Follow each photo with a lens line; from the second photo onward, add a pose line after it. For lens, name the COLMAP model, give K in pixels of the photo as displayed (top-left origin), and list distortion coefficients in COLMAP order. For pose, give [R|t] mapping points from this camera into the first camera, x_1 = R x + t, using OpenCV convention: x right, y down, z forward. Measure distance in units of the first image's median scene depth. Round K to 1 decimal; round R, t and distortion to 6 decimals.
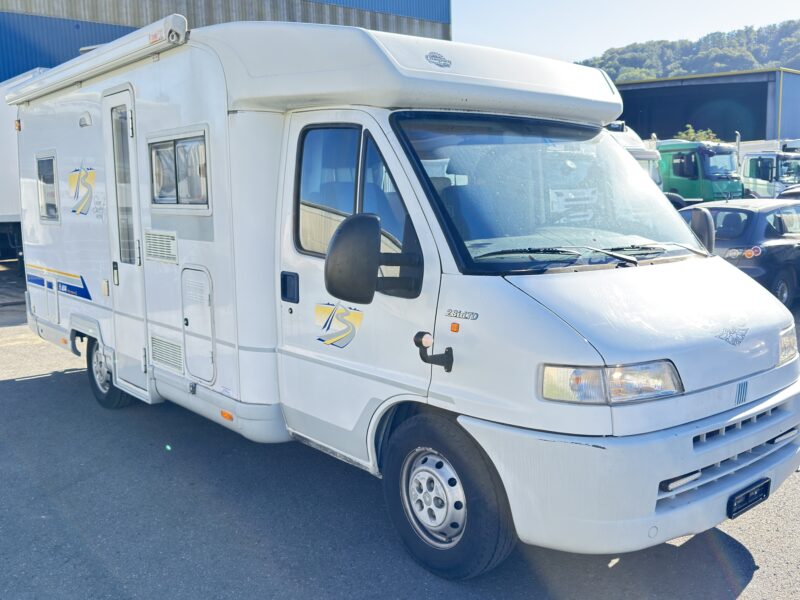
lens RADIAL K [[745.1, 0, 400.0], [0, 745.1, 300.0], [0, 0, 1]] dist [0.184678, -0.383060]
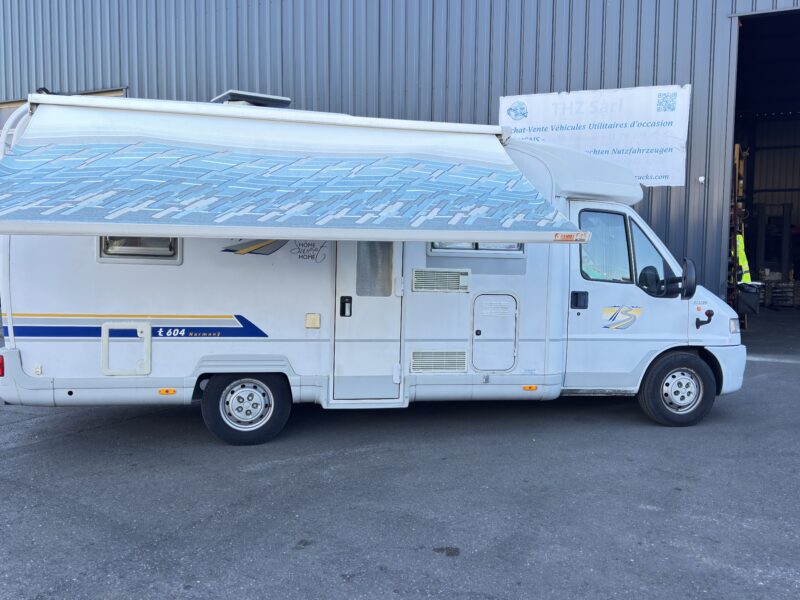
lens RADIAL K [[745.1, 0, 400.0], [0, 745.1, 300.0], [0, 0, 1]] dist [0.184678, -0.383060]
pose [[0.472083, -0.028004, 0.881109, -1.853798], [0.089634, 0.995840, -0.016373, -0.025730], [-0.876985, 0.086707, 0.472630, 0.543974]]
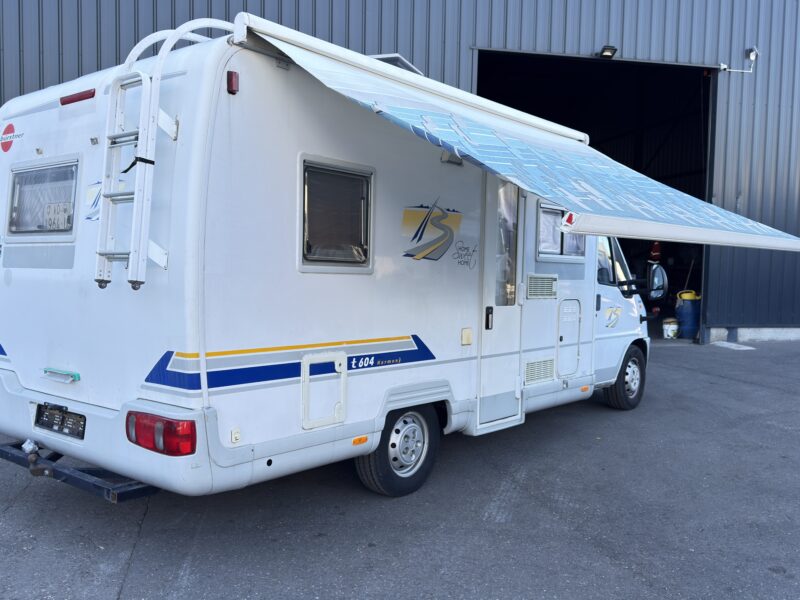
lens RADIAL K [[740.8, 0, 384.6], [0, 740.8, 311.1], [0, 0, 1]] dist [0.179511, -0.358442]
pose [[-0.179239, -0.044366, 0.982805, -1.855054], [0.113883, 0.991331, 0.065520, -0.175134], [-0.977192, 0.123668, -0.172633, 1.820093]]
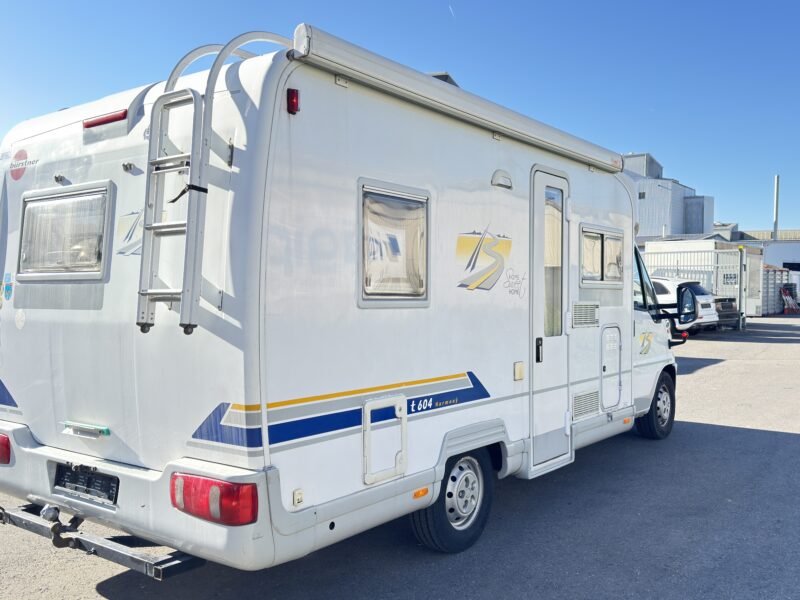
lens RADIAL K [[745.1, 0, 400.0], [0, 745.1, 300.0], [0, 0, 1]] dist [0.184678, -0.383060]
pose [[-0.233329, 0.002875, 0.972394, -1.738927], [0.130706, 0.991013, 0.028433, -0.204352], [-0.963573, 0.133732, -0.231608, 1.916064]]
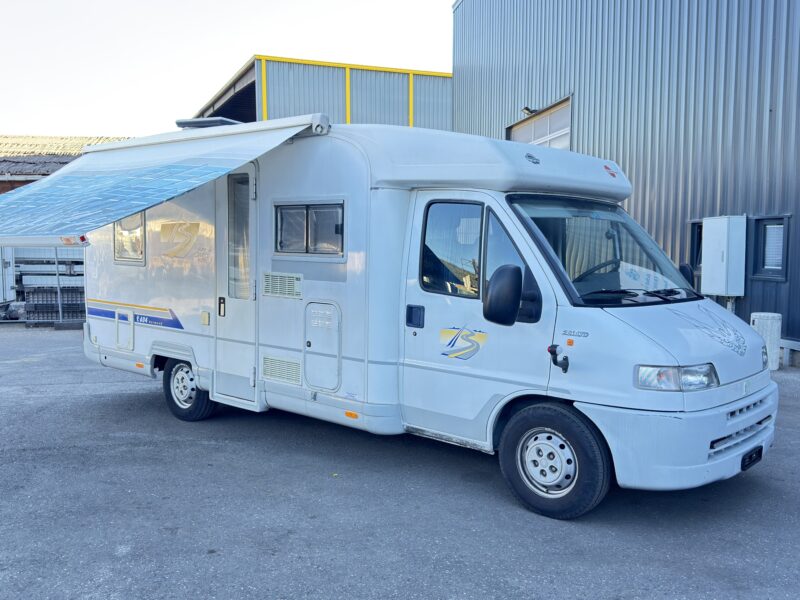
lens RADIAL K [[745.1, 0, 400.0], [0, 745.1, 300.0], [0, 0, 1]] dist [0.184678, -0.383060]
pose [[0.989153, 0.015538, 0.146066, -0.371485], [-0.006910, 0.998211, -0.059392, 0.033877], [-0.146727, 0.057738, 0.987490, -0.333161]]
